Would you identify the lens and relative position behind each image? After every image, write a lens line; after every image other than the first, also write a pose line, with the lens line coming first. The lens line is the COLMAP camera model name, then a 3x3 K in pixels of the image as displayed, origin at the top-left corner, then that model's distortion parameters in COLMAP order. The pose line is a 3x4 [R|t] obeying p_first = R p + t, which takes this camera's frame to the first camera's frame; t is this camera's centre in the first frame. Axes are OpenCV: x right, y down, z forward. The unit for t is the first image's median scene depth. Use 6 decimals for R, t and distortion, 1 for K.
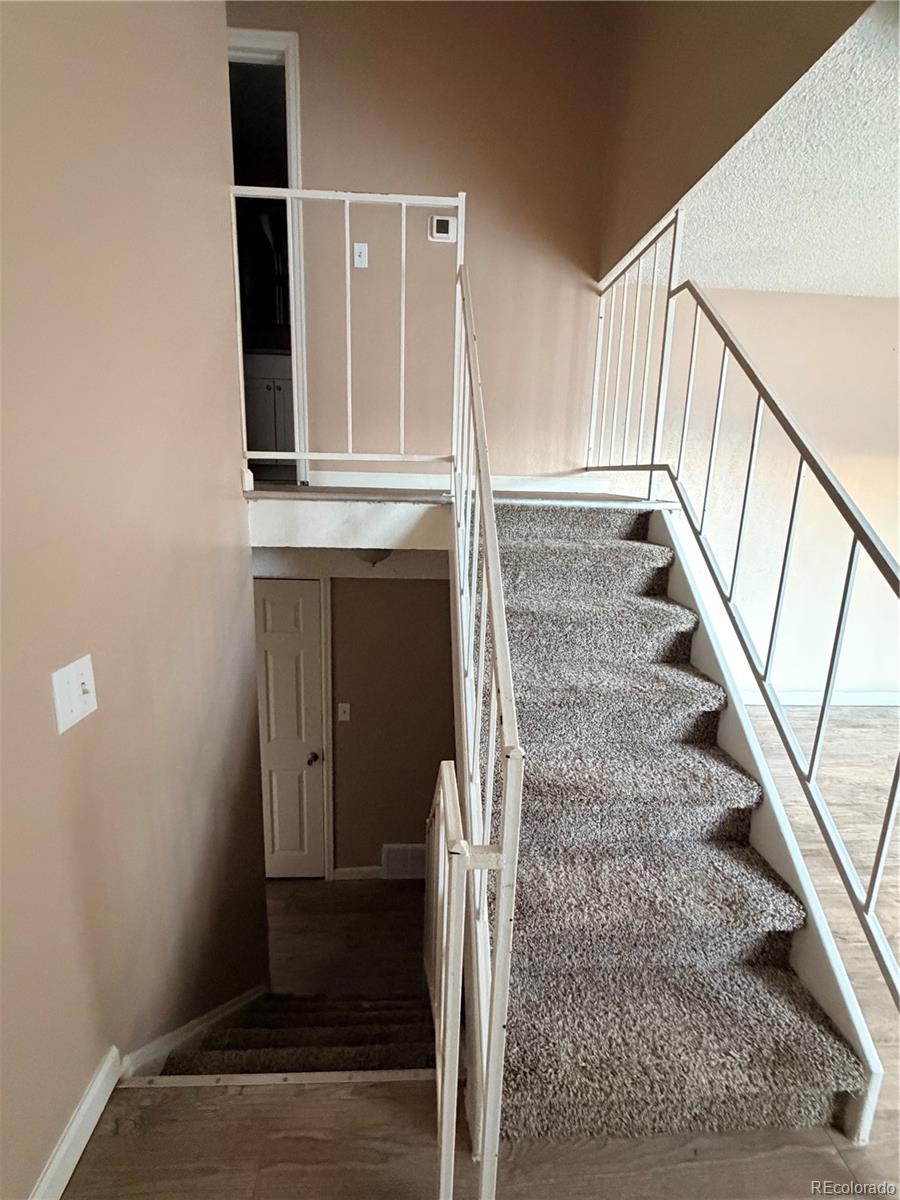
lens RADIAL K [[573.4, 0, 443.0], [0, 573.4, 597.5], [0, 0, 1]] dist [0.001327, -0.000443]
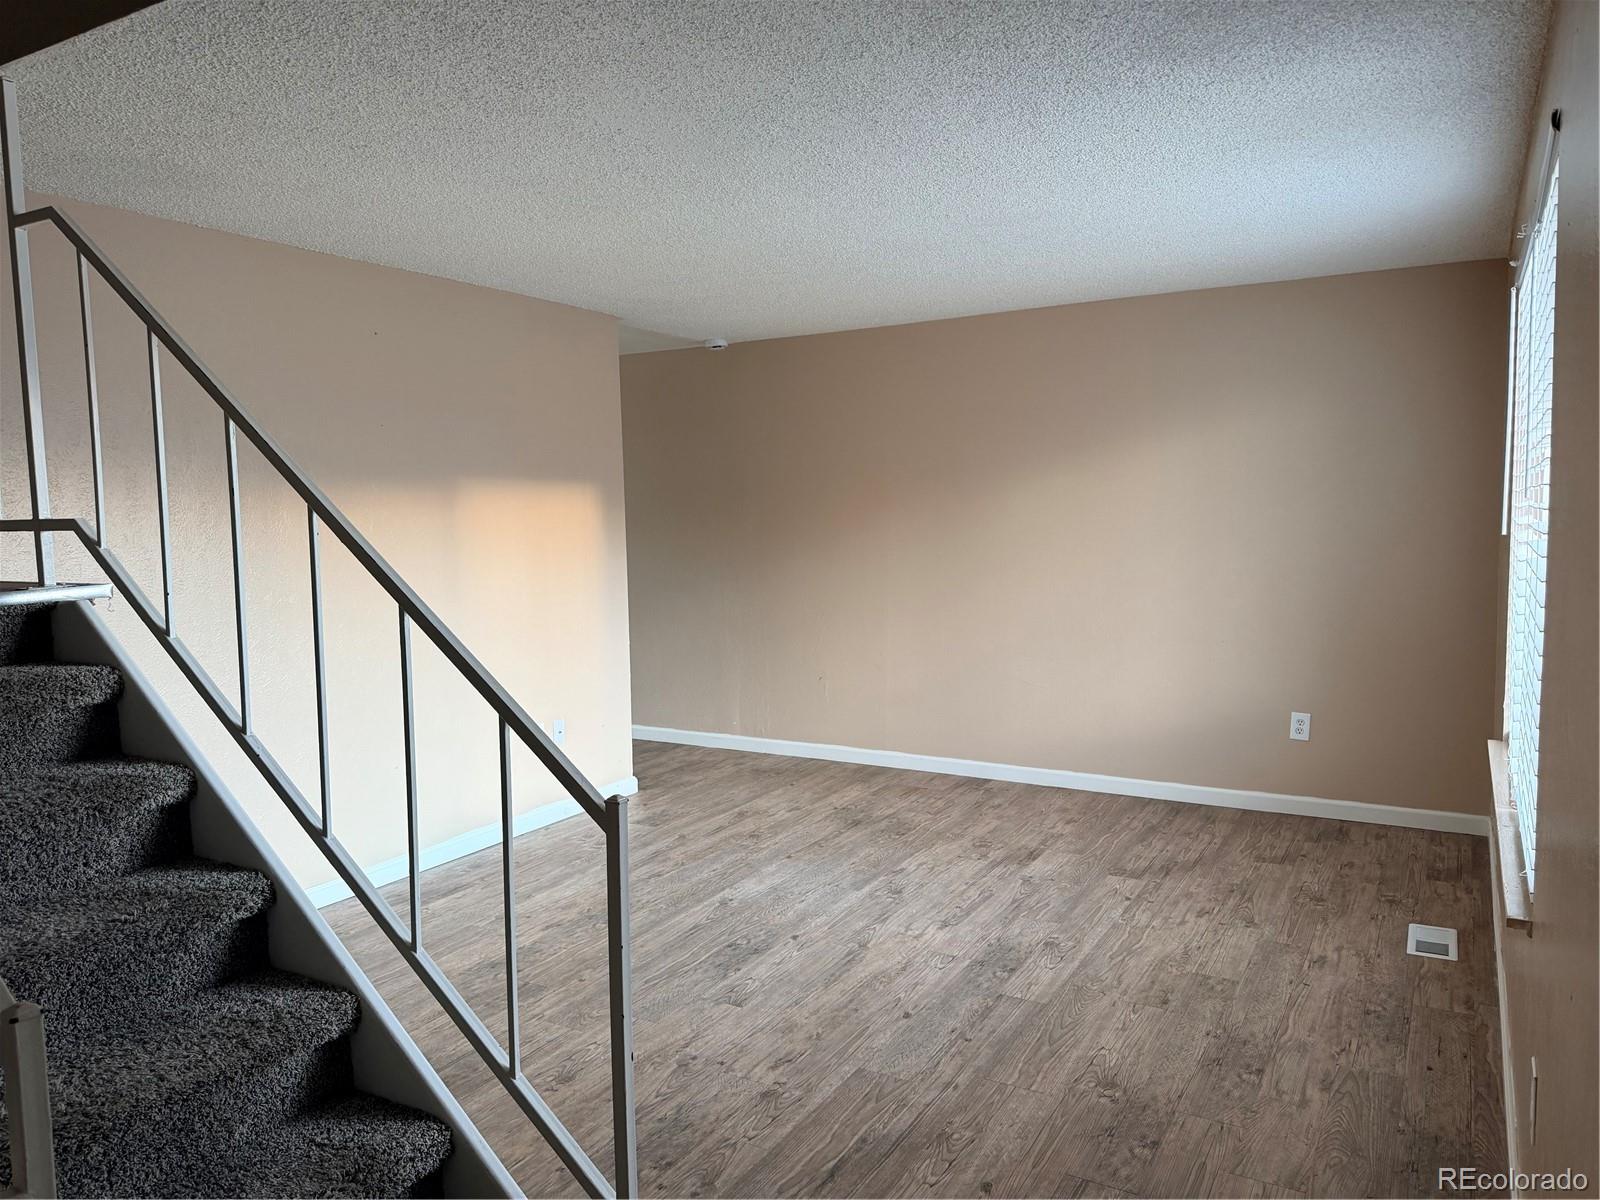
lens RADIAL K [[1129.1, 0, 806.2], [0, 1129.1, 602.5], [0, 0, 1]] dist [0.046819, -0.058593]
pose [[0.546316, -0.107421, 0.830662, -0.179628], [0.215379, 0.976409, -0.015383, 0.018975], [-0.809413, 0.187311, 0.556565, -0.209705]]
